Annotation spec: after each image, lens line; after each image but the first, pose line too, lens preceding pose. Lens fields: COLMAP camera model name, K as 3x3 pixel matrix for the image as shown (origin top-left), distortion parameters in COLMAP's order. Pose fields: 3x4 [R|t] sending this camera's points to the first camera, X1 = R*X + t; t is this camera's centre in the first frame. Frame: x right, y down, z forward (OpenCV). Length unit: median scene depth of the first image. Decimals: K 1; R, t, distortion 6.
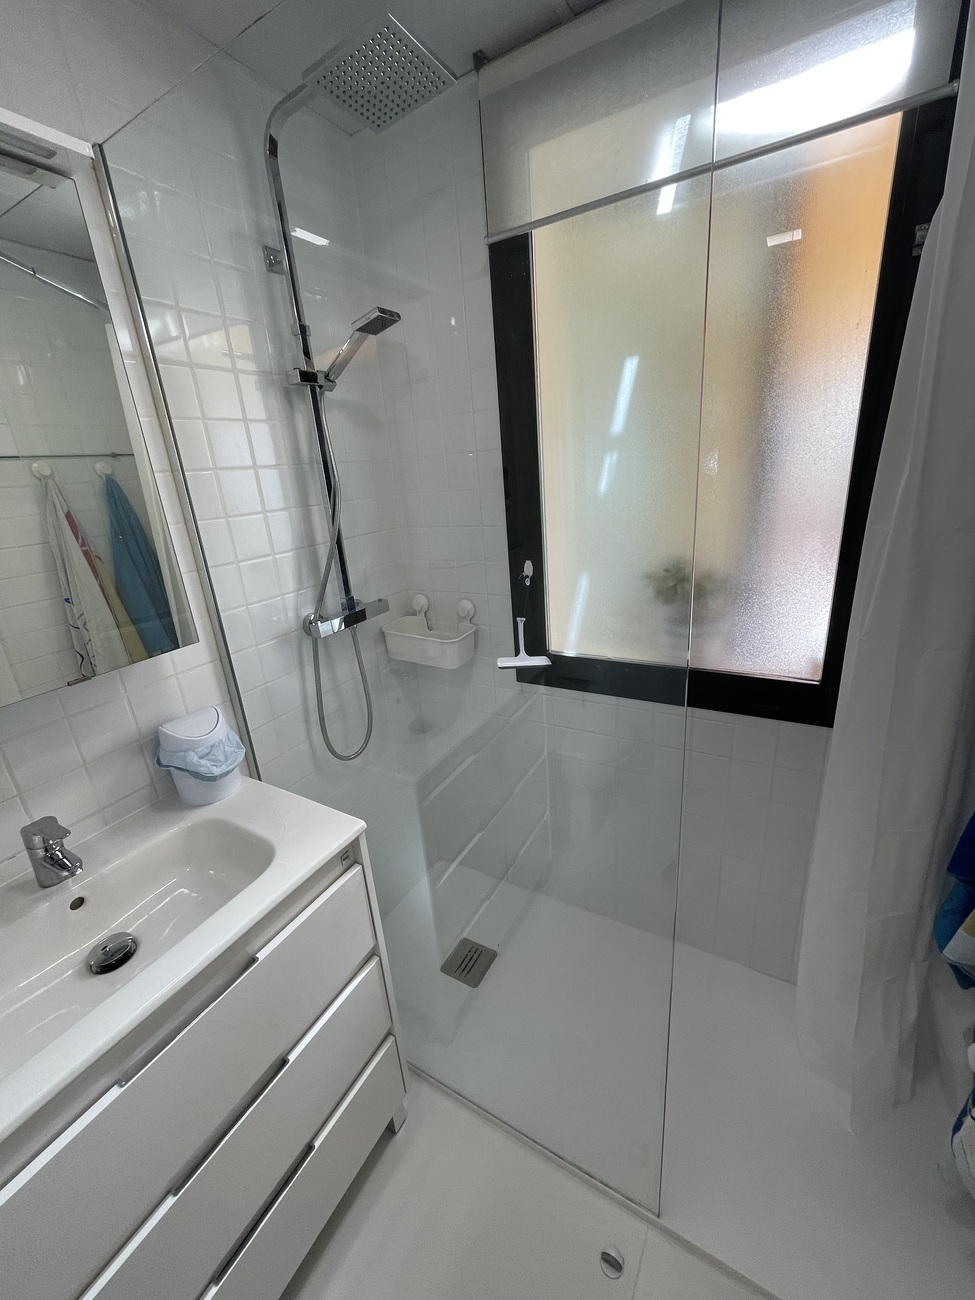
lens RADIAL K [[524.0, 0, 488.0], [0, 524.0, 647.5], [0, 0, 1]] dist [-0.000058, 0.000406]
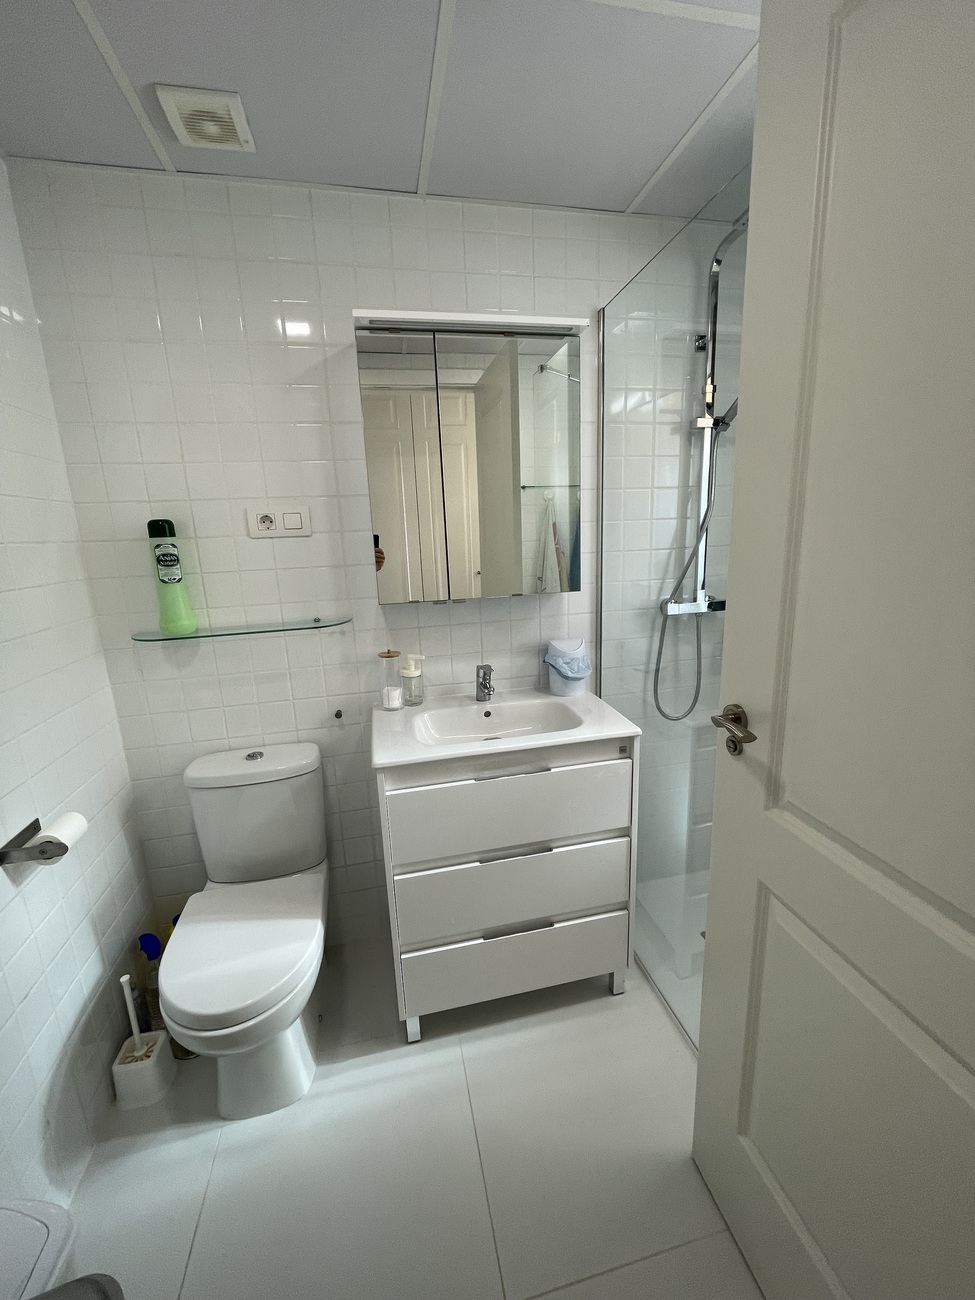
lens RADIAL K [[524.0, 0, 487.8], [0, 524.0, 649.8], [0, 0, 1]] dist [-0.000058, 0.000406]
pose [[0.677615, 0.207869, -0.705428, 0.402850], [-0.259622, 0.965076, 0.034994, 0.171715], [0.688066, 0.159432, 0.707917, -0.292034]]
